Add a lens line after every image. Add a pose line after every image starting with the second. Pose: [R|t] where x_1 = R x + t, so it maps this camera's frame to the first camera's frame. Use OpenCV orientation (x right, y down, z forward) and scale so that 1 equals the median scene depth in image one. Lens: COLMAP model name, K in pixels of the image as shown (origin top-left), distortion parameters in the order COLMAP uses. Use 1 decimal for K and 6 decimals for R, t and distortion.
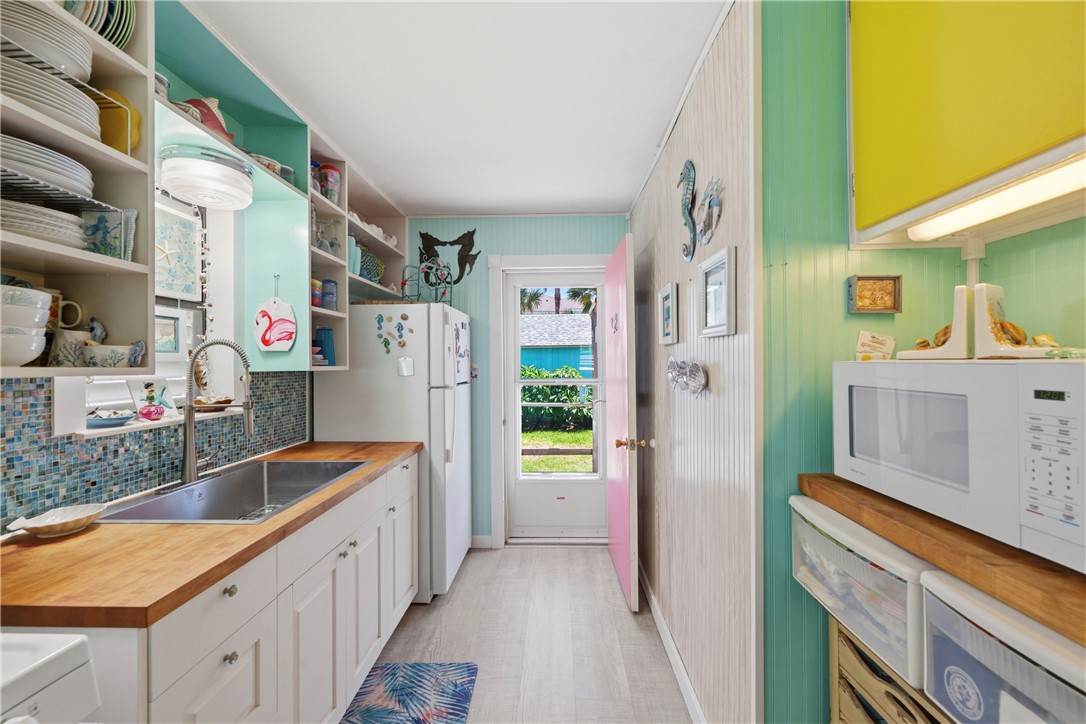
lens RADIAL K [[431.0, 0, 544.1], [0, 431.0, 361.8], [0, 0, 1]] dist [0.005521, -0.001939]
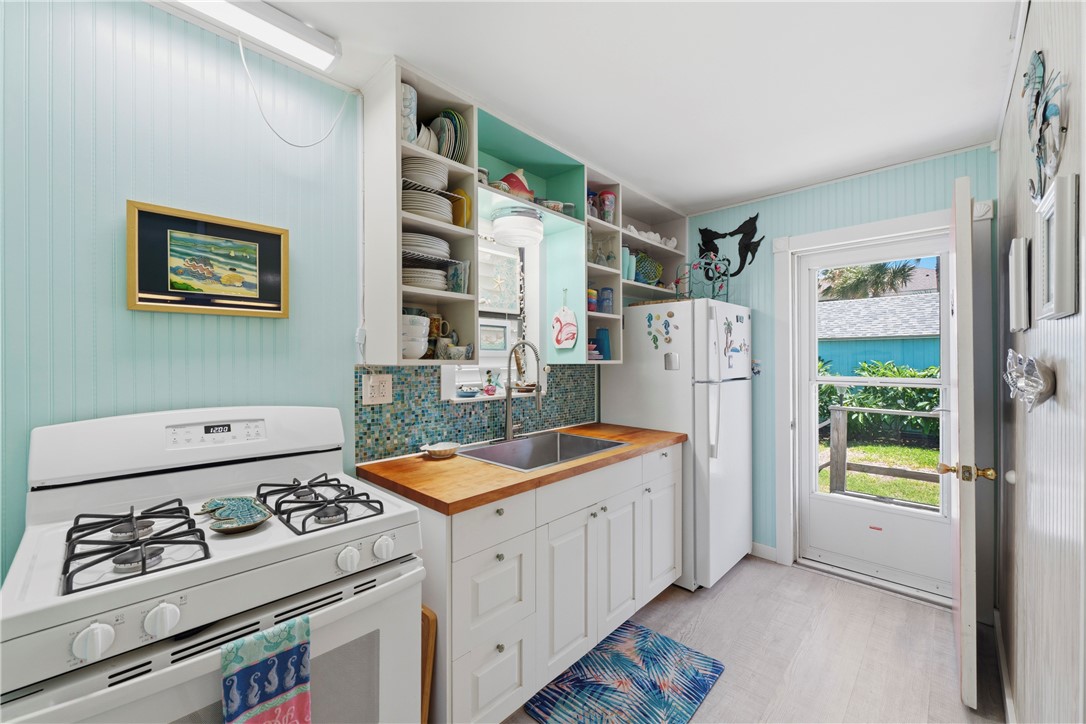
lens RADIAL K [[431.0, 0, 546.9], [0, 431.0, 359.8], [0, 0, 1]] dist [0.005521, -0.001939]
pose [[0.746073, 0.005501, -0.665841, 0.205582], [-0.000595, 0.999971, 0.007594, -0.000482], [0.665864, -0.005270, 0.746055, 0.005182]]
